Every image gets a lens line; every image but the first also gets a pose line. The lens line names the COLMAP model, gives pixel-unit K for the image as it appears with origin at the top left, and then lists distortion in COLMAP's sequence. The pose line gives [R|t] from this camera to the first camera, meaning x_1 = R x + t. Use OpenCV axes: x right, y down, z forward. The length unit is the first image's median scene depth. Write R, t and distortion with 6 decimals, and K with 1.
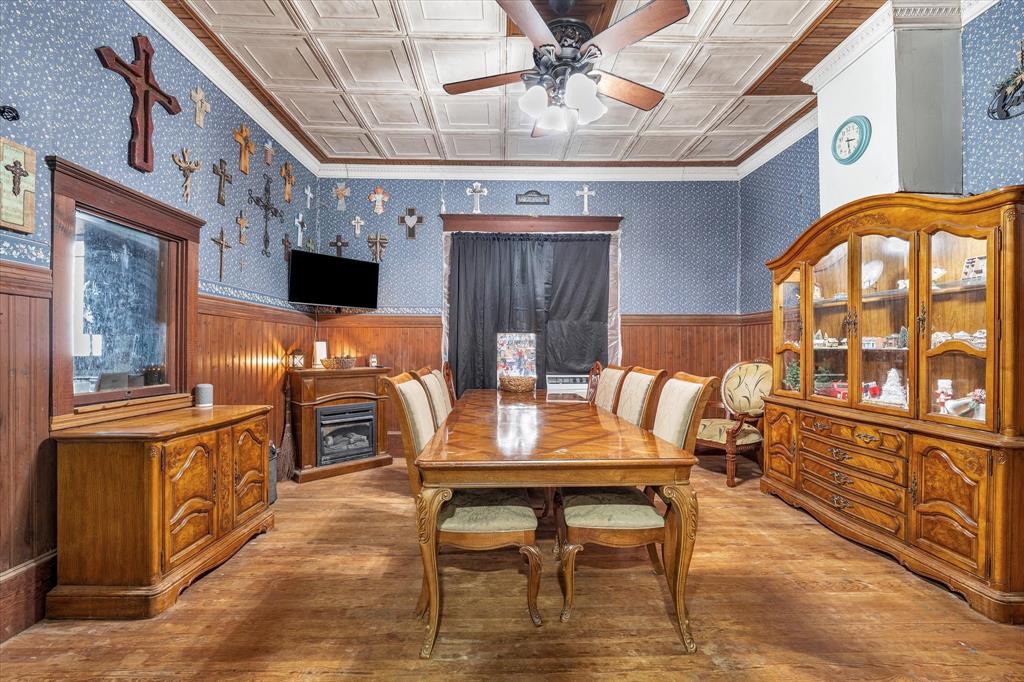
lens RADIAL K [[437.9, 0, 509.6], [0, 437.9, 344.0], [0, 0, 1]] dist [-0.009030, -0.000206]
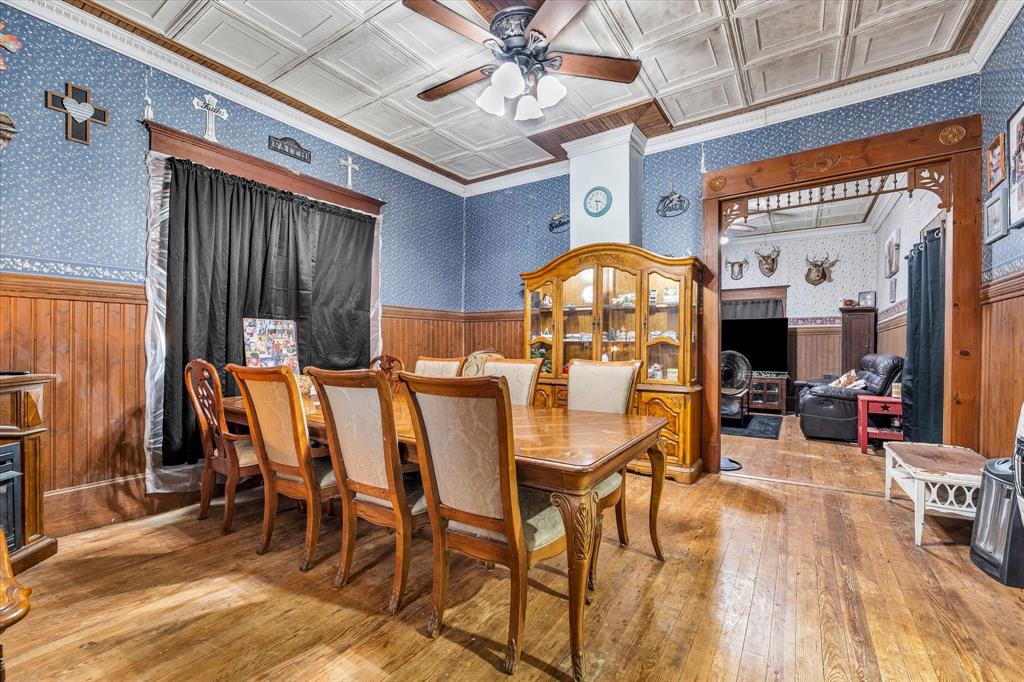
lens RADIAL K [[437.9, 0, 507.1], [0, 437.9, 342.9], [0, 0, 1]] dist [-0.009030, -0.000206]
pose [[0.569750, 0.001915, 0.821816, -0.374018], [-0.010207, 0.999937, 0.004747, 0.007803], [-0.821755, -0.011093, 0.569733, 0.235149]]
